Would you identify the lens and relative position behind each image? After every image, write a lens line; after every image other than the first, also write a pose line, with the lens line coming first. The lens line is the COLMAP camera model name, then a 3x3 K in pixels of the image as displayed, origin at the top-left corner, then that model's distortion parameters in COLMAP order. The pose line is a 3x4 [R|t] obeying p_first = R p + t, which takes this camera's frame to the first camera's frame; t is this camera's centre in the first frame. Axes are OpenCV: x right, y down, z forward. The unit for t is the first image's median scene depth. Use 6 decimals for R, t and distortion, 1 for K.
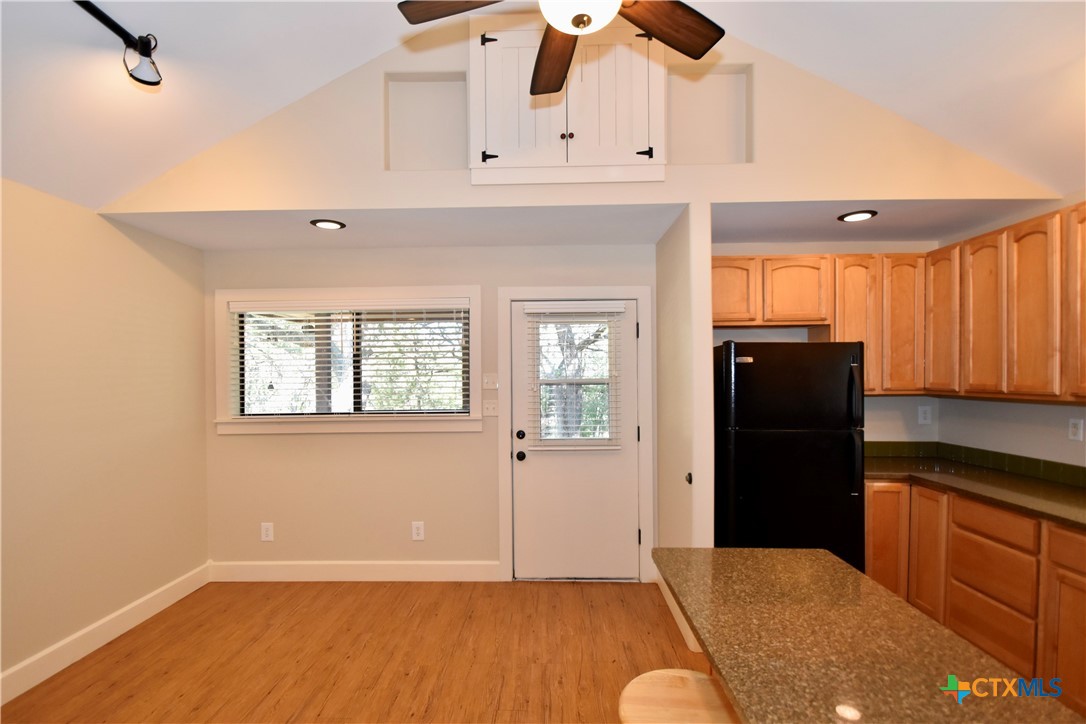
lens RADIAL K [[501.4, 0, 543.7], [0, 501.4, 378.8], [0, 0, 1]] dist [0.000752, -0.012902]
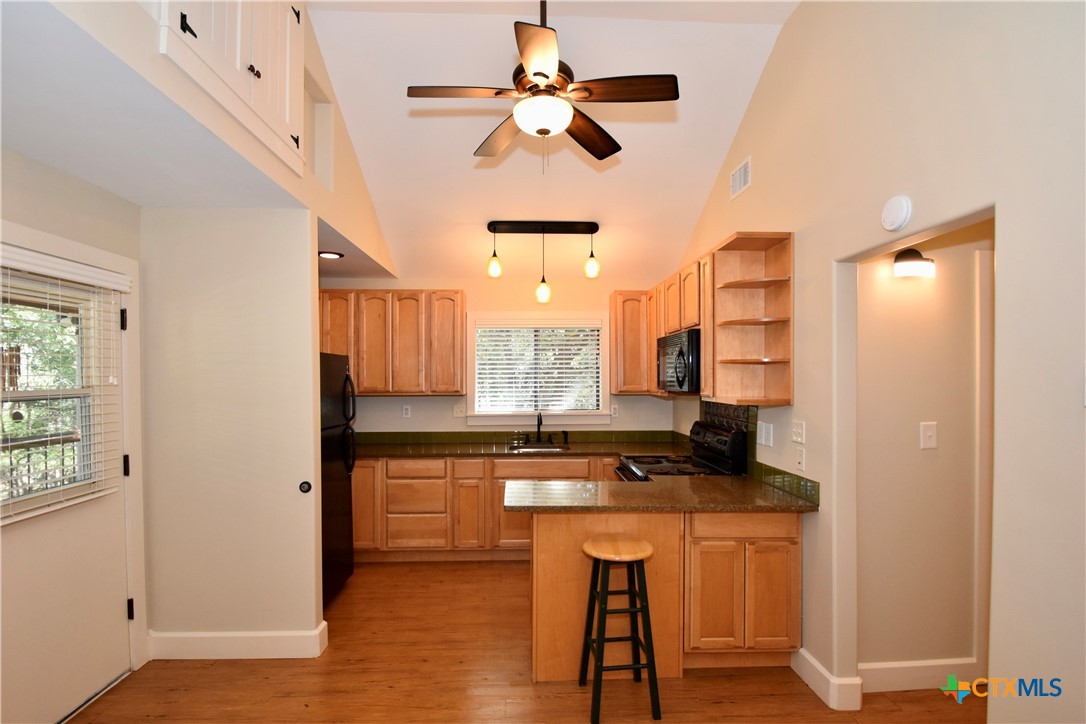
lens RADIAL K [[501.4, 0, 543.7], [0, 501.4, 378.8], [0, 0, 1]] dist [0.000752, -0.012902]
pose [[-0.063501, 0.001613, 0.997980, -0.700843], [0.011137, 0.999938, -0.000907, -0.007357], [-0.997920, 0.011057, -0.063515, 0.577578]]
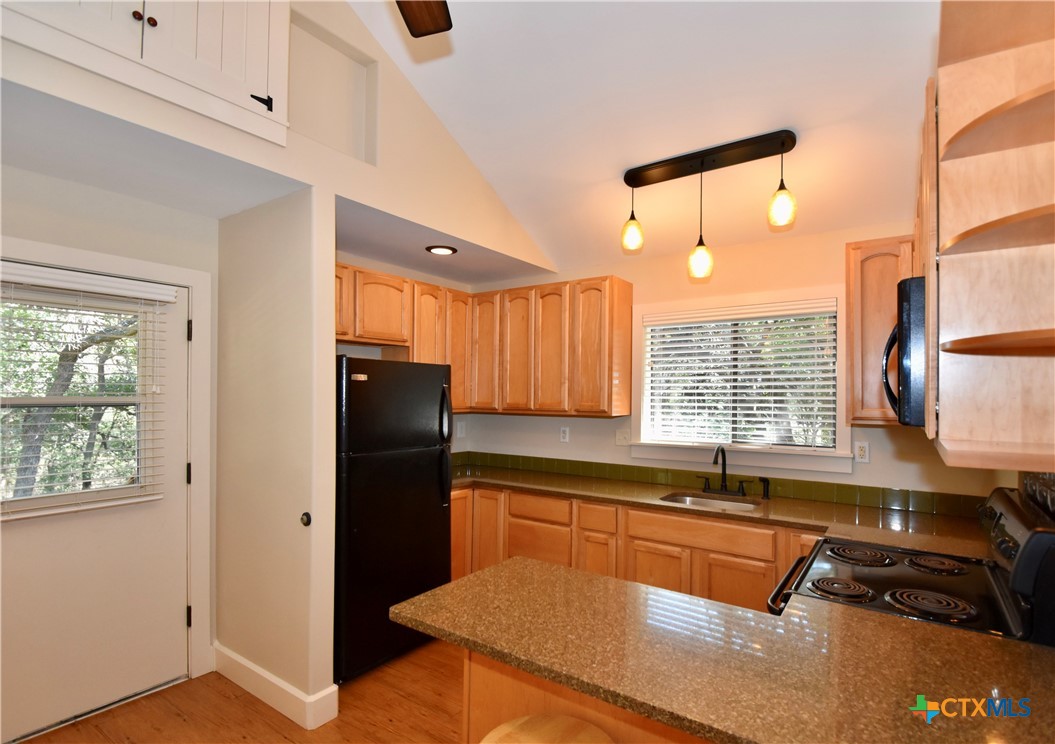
lens RADIAL K [[519.0, 0, 558.0], [0, 519.0, 390.4], [0, 0, 1]] dist [0.001580, -0.013213]
pose [[0.528803, 0.017543, 0.848564, -0.207667], [-0.003819, 0.999825, -0.018290, 0.001925], [-0.848736, 0.006431, 0.528777, 0.195668]]
